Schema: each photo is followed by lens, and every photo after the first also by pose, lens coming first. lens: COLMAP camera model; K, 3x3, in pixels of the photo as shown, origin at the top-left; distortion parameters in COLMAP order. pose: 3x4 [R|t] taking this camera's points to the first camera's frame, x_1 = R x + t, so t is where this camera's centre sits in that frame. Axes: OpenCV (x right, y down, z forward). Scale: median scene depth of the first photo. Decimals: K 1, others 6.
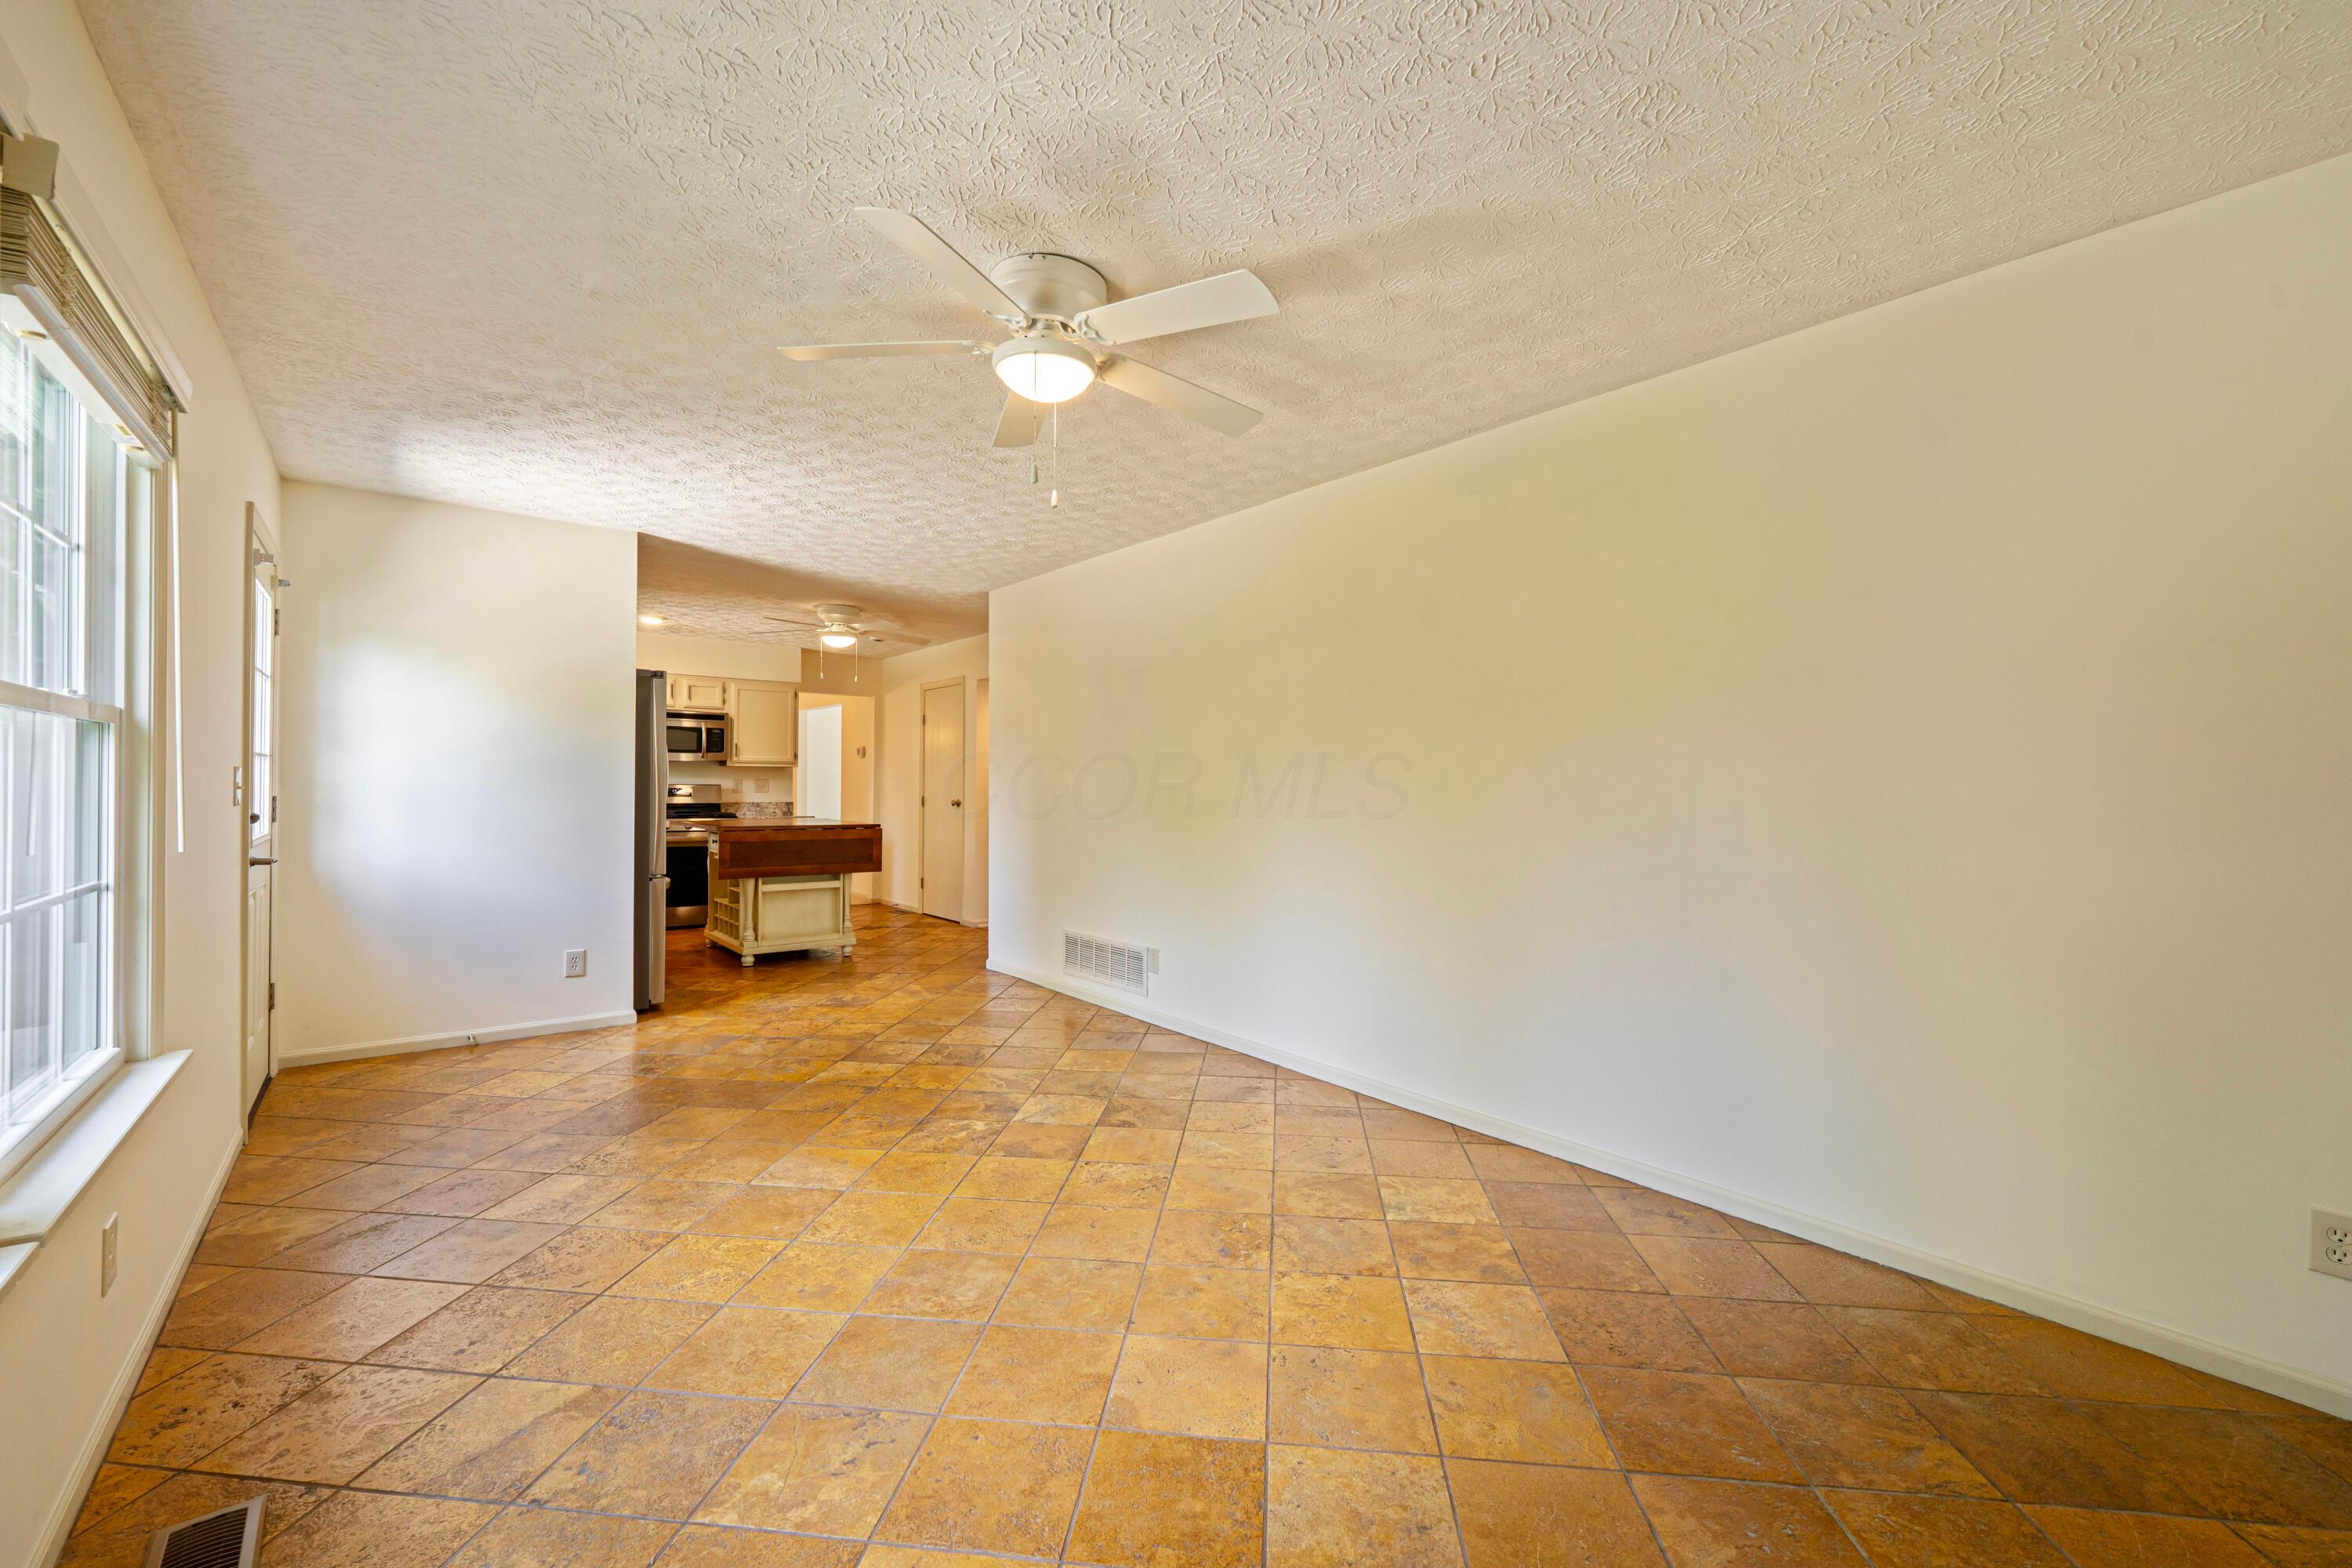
lens RADIAL K [[960.1, 0, 1179.6], [0, 960.1, 784.1], [0, 0, 1]] dist [-0.003579, 0.000117]
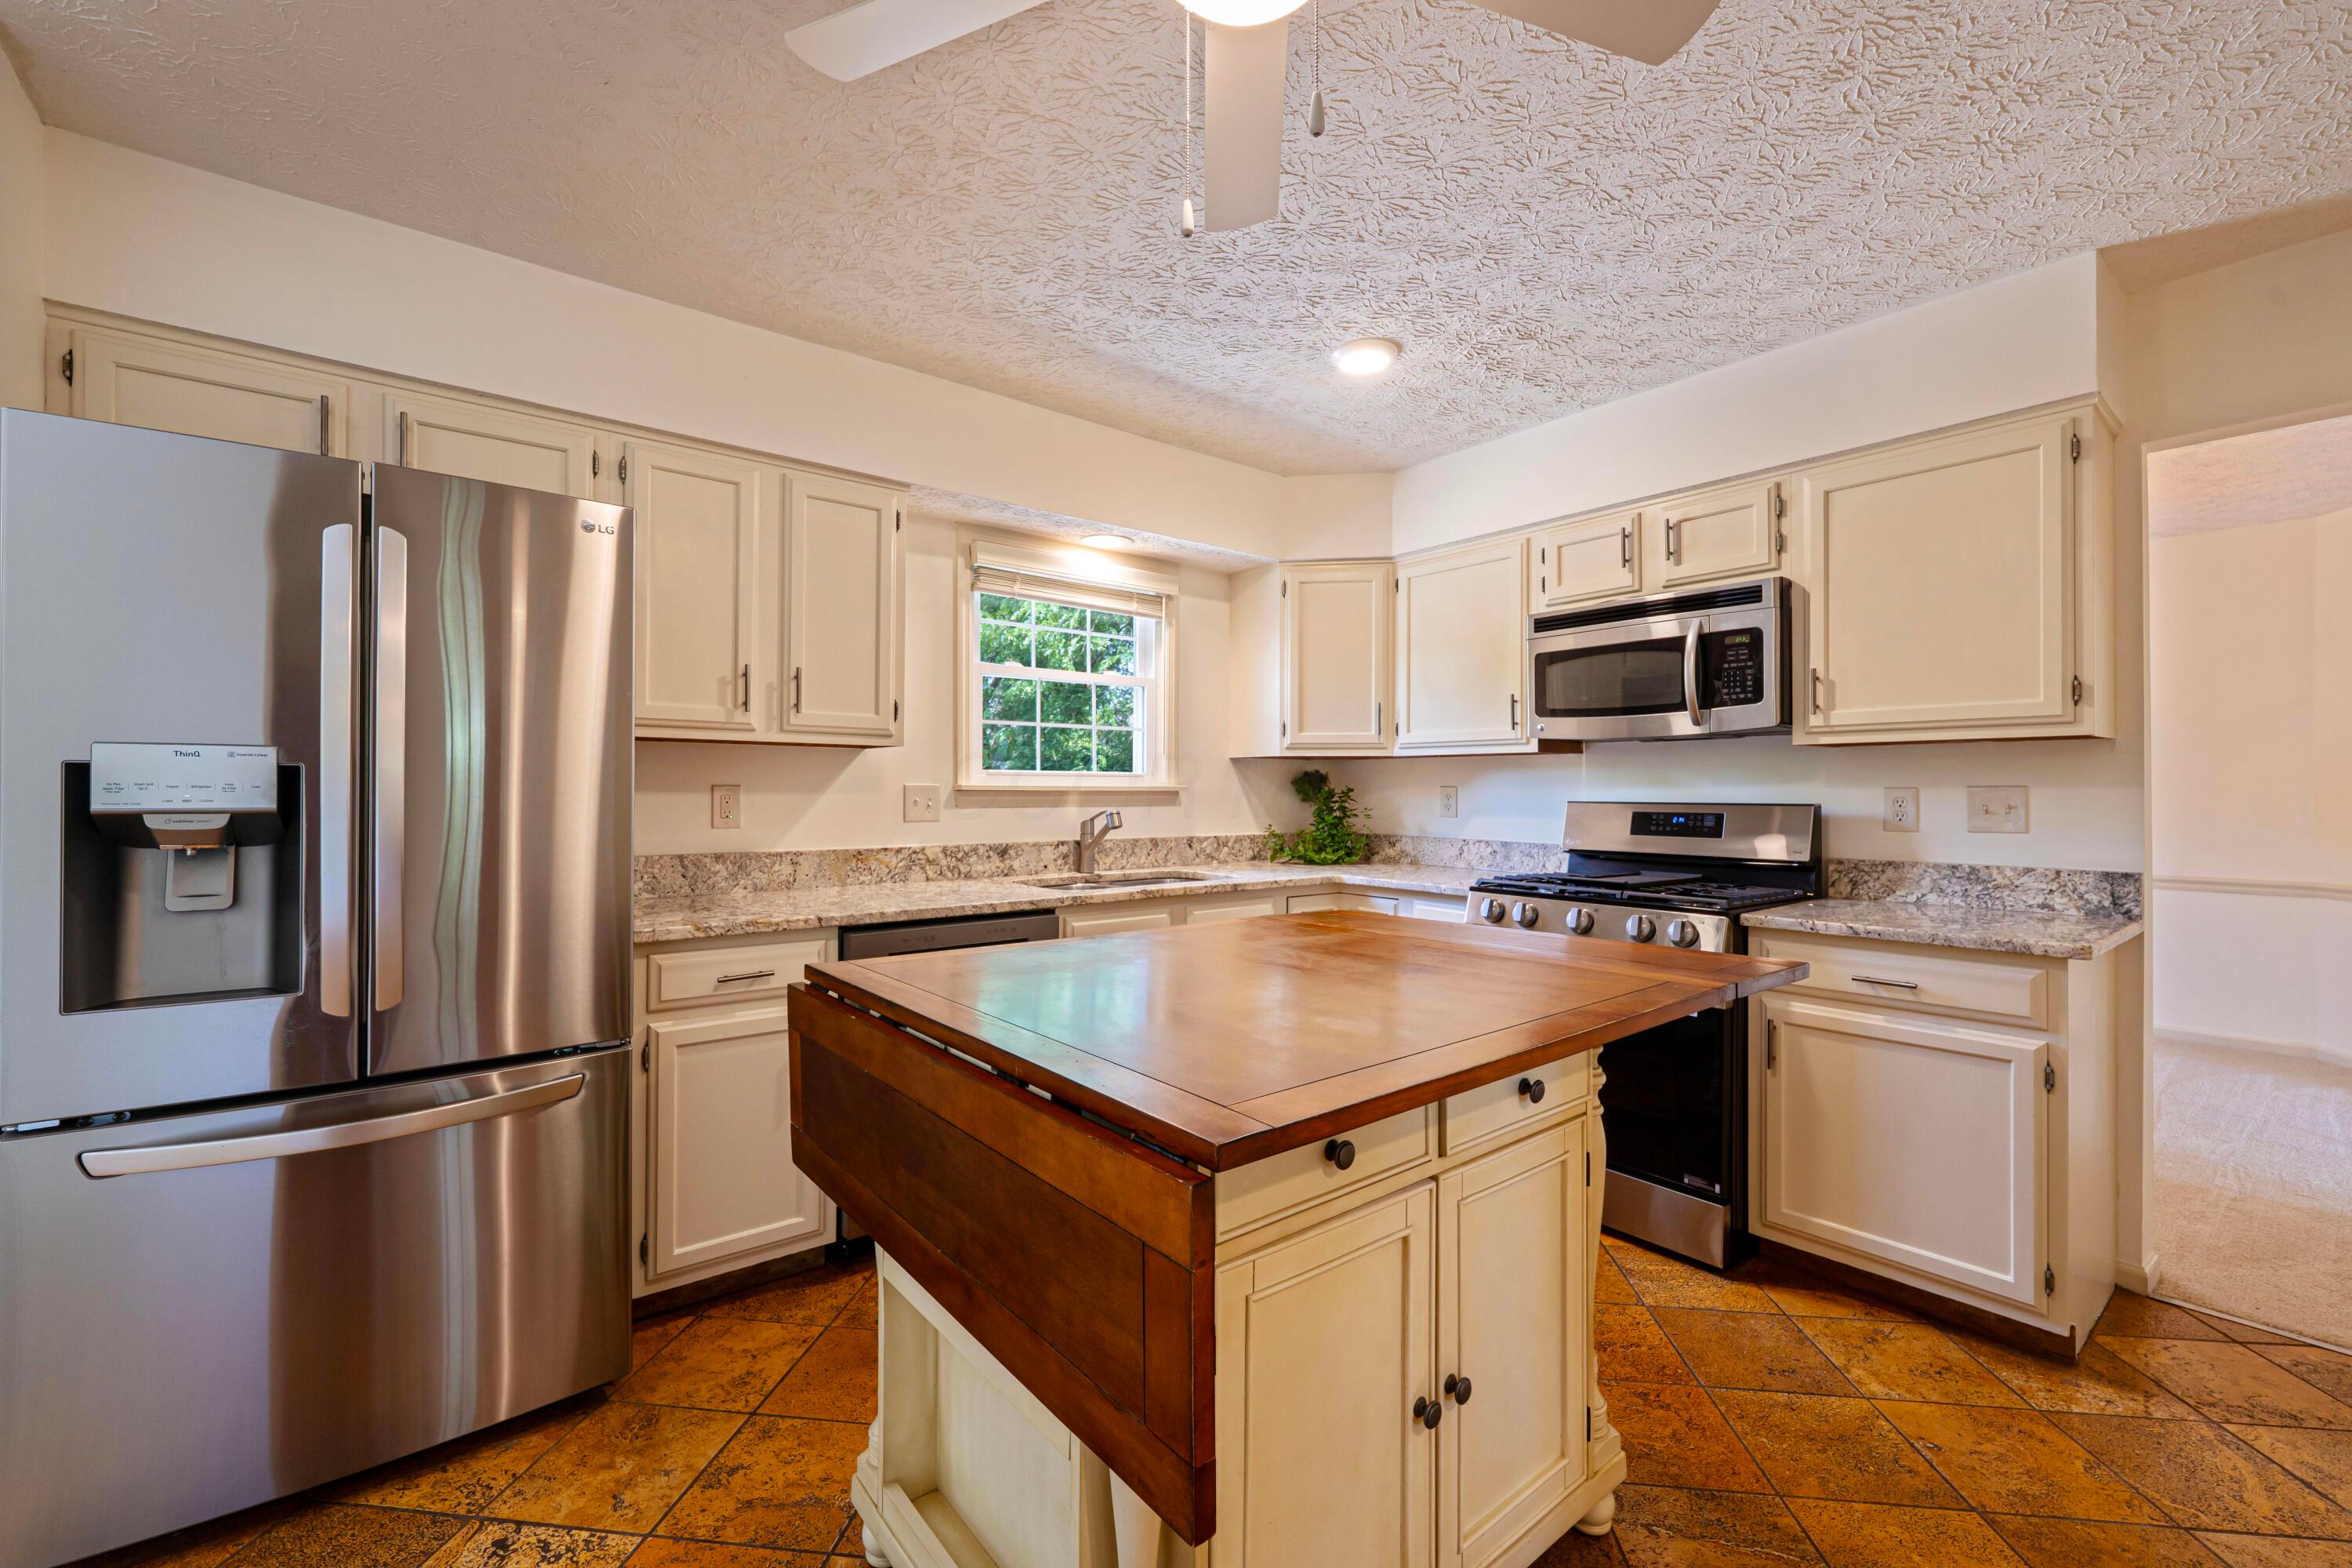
lens RADIAL K [[960.1, 0, 1177.4], [0, 960.1, 784.1], [0, 0, 1]] dist [-0.003579, 0.000117]
pose [[-0.010938, -0.015472, -0.999820, -0.267939], [0.002371, 0.999877, -0.015499, -0.002636], [0.999937, -0.002541, -0.010900, 1.391738]]
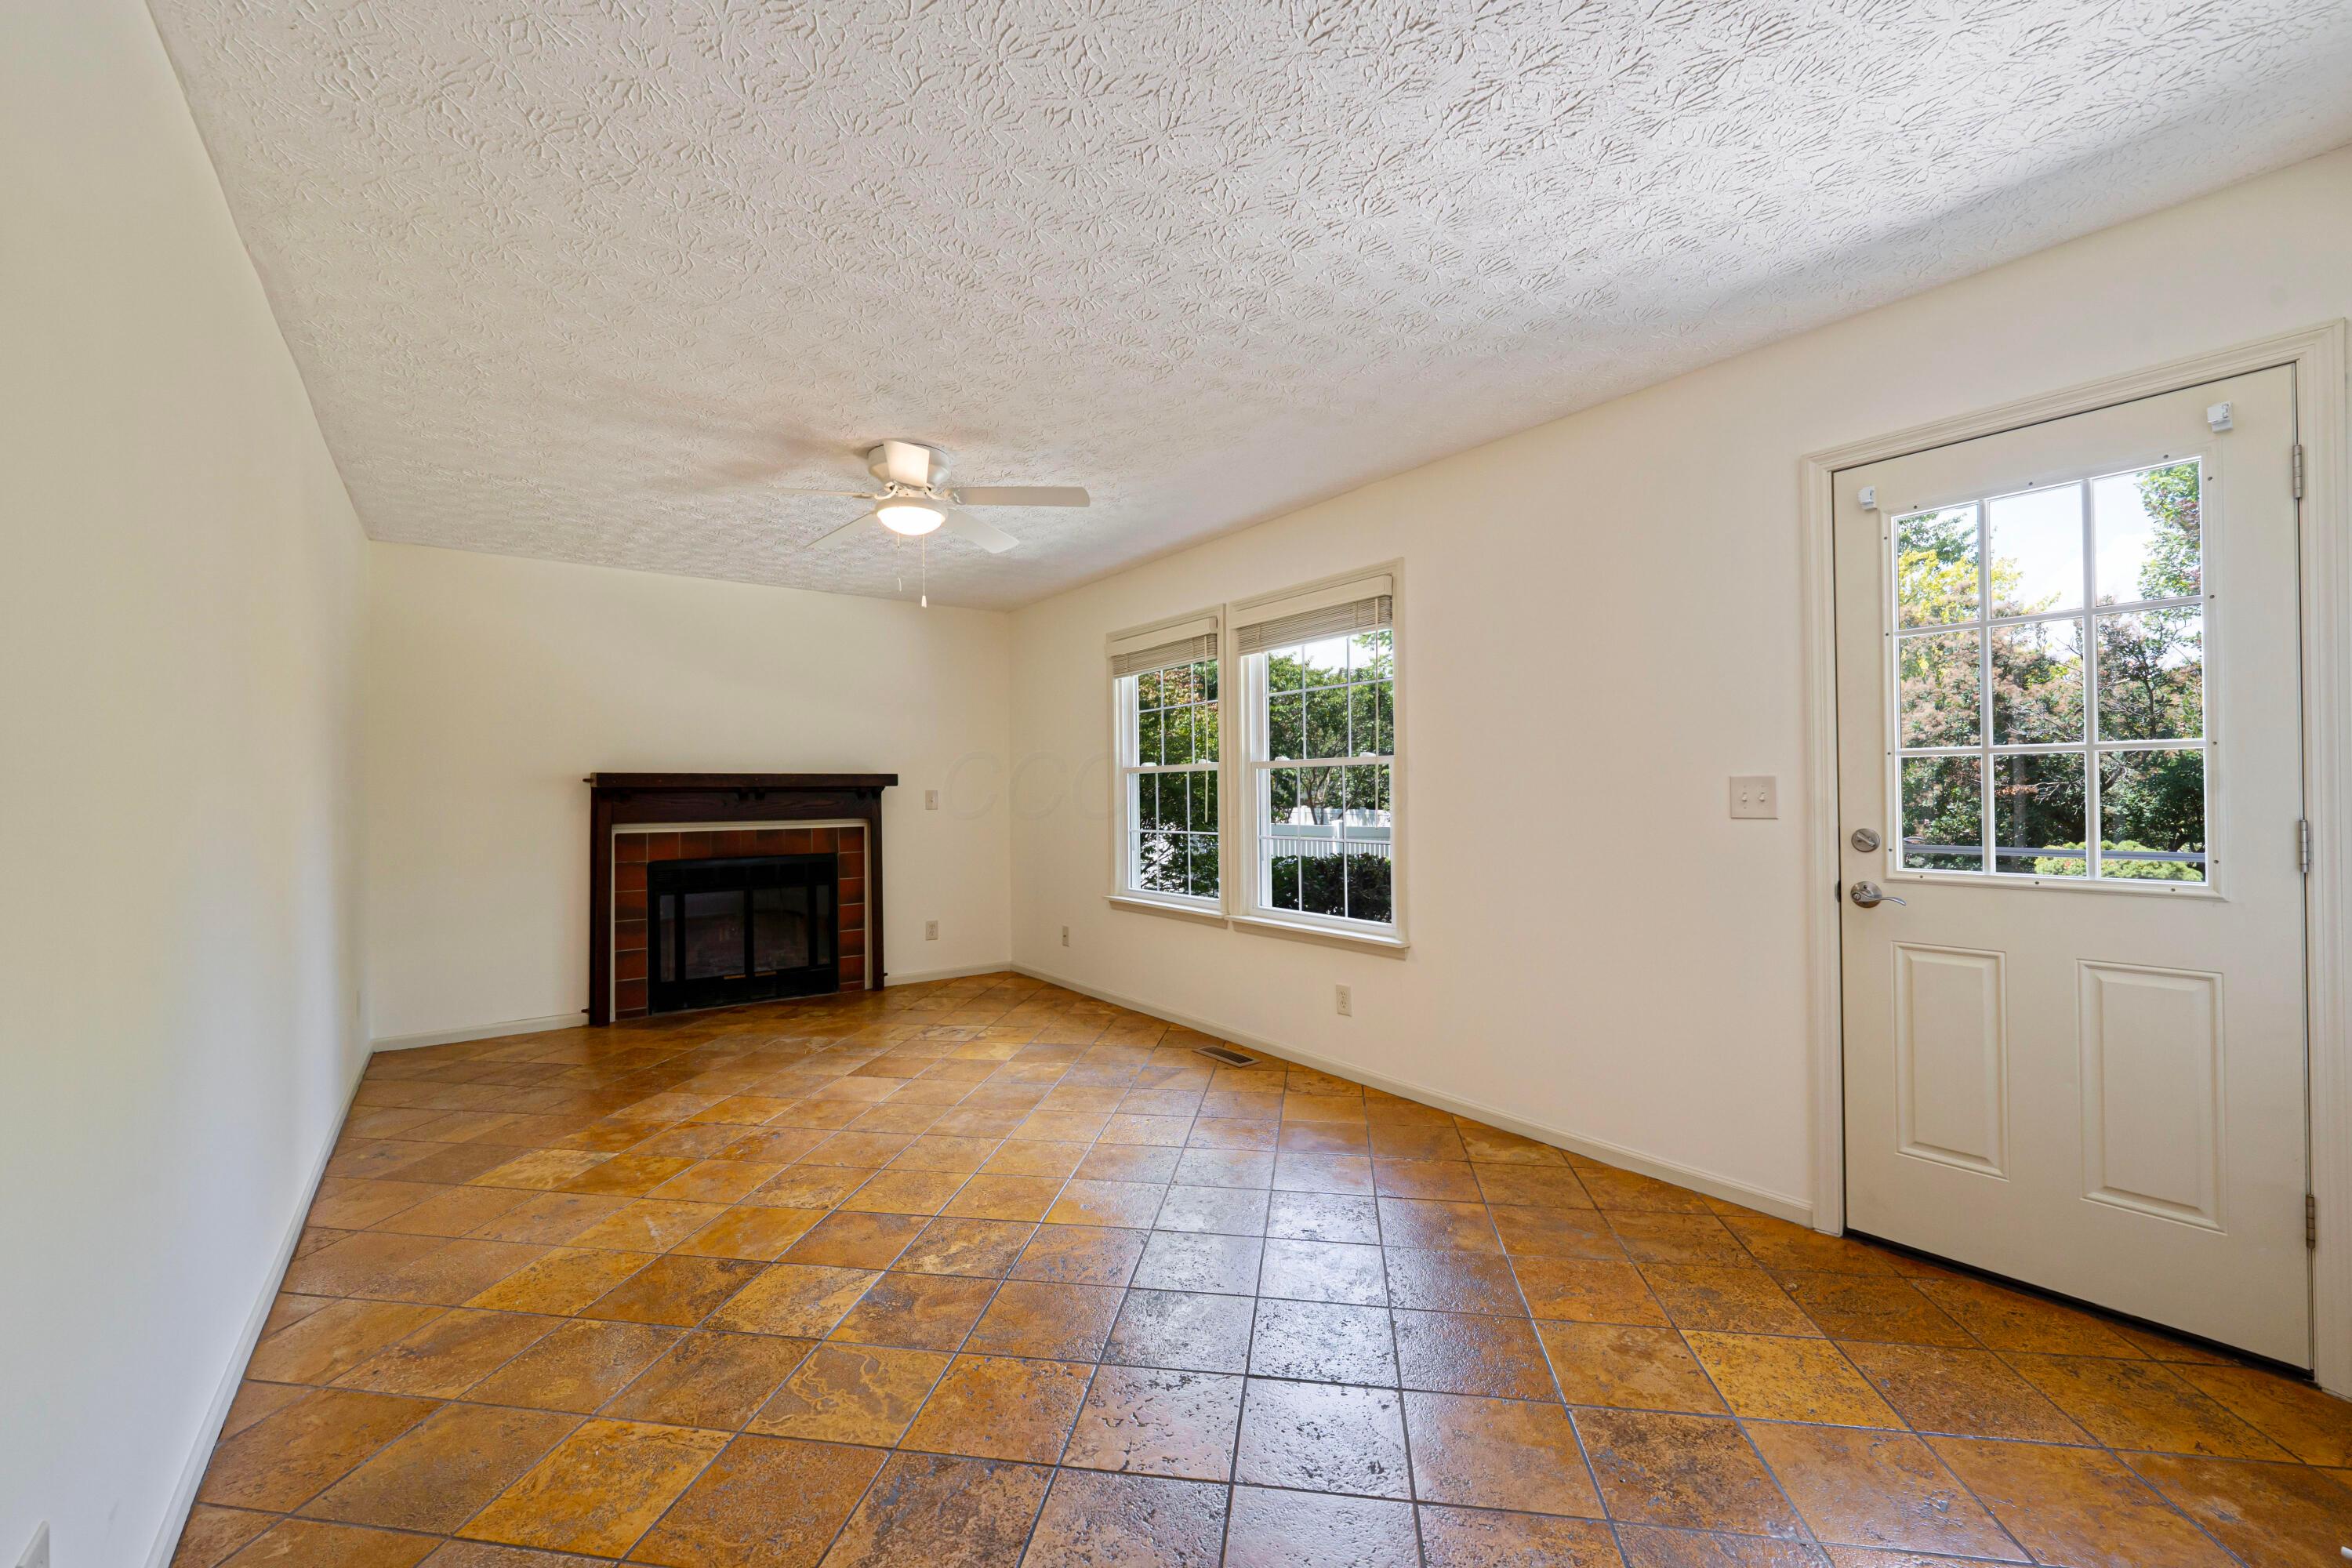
lens RADIAL K [[960.1, 0, 1179.2], [0, 960.1, 781.1], [0, 0, 1]] dist [-0.003579, 0.000117]
pose [[-0.999144, 0.000485, 0.041360, -0.378720], [-0.000044, 0.999918, -0.012784, -0.002206], [-0.041363, -0.012775, -0.999063, 1.526559]]
